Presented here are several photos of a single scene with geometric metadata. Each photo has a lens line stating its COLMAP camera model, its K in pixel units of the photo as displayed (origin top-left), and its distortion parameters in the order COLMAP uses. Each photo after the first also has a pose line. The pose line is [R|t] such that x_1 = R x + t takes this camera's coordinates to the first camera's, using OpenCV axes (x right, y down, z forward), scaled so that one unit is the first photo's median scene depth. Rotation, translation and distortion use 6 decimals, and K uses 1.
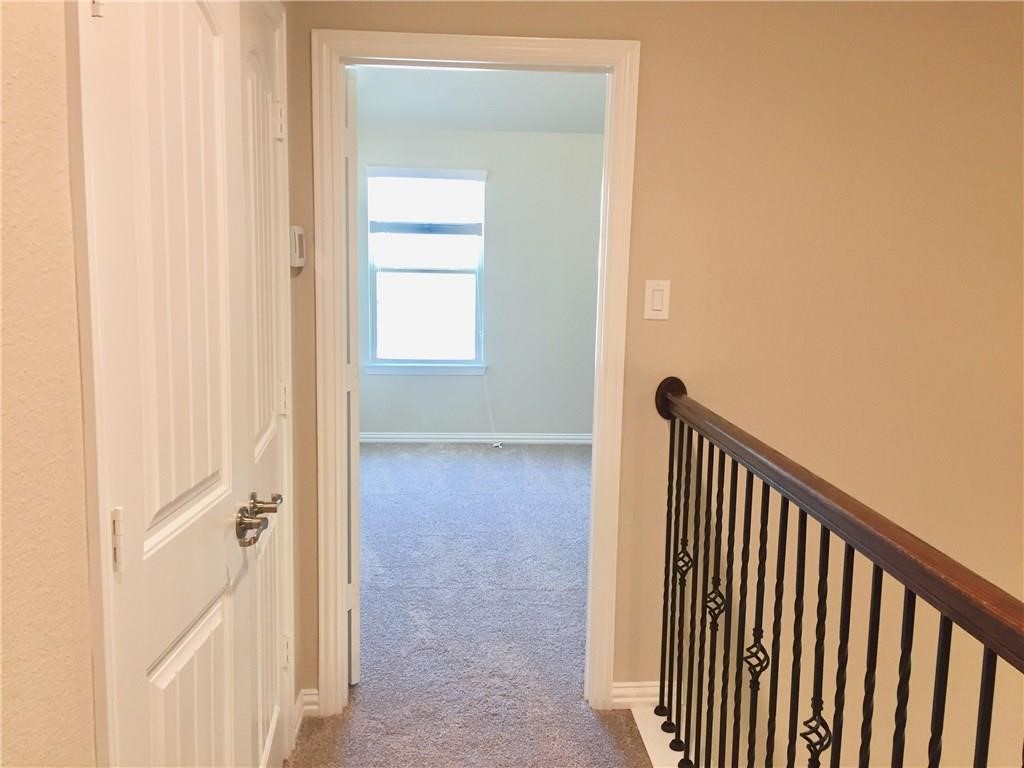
lens RADIAL K [[881.9, 0, 513.4], [0, 881.9, 383.4], [0, 0, 1]] dist [0.072253, -0.090608]
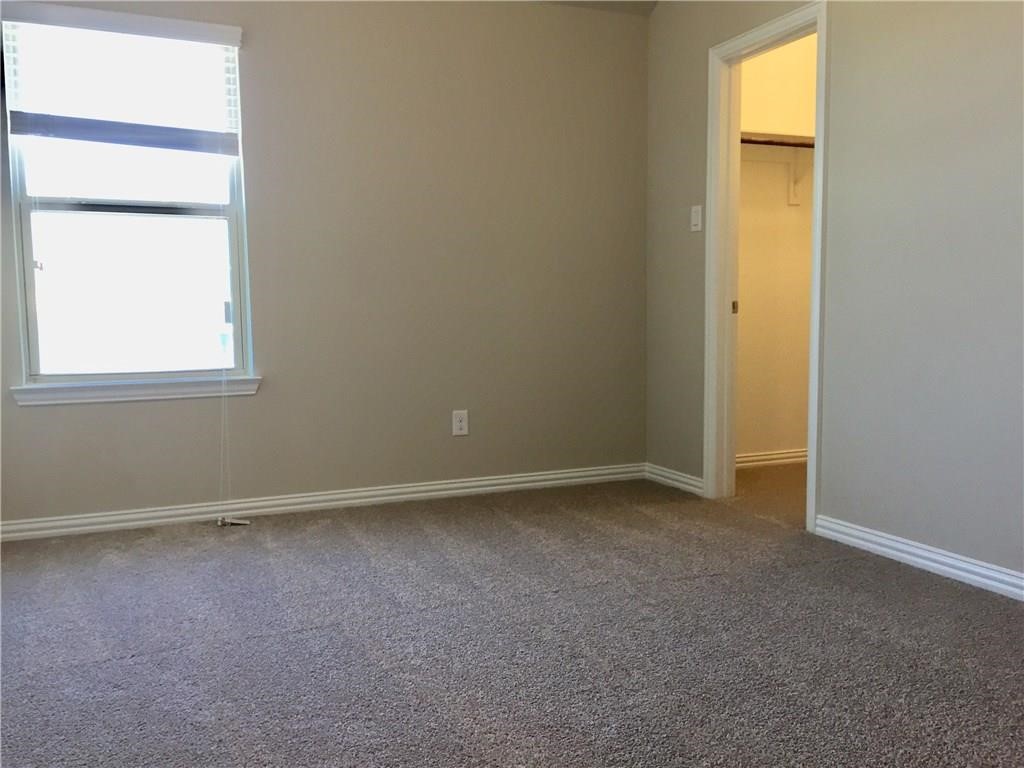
lens RADIAL K [[881.9, 0, 506.7], [0, 881.9, 381.2], [0, 0, 1]] dist [0.072253, -0.090608]
pose [[0.941940, -0.059262, 0.330510, -0.070997], [0.079584, 0.995658, -0.048284, 0.022725], [-0.326214, 0.071784, 0.942566, 0.422813]]
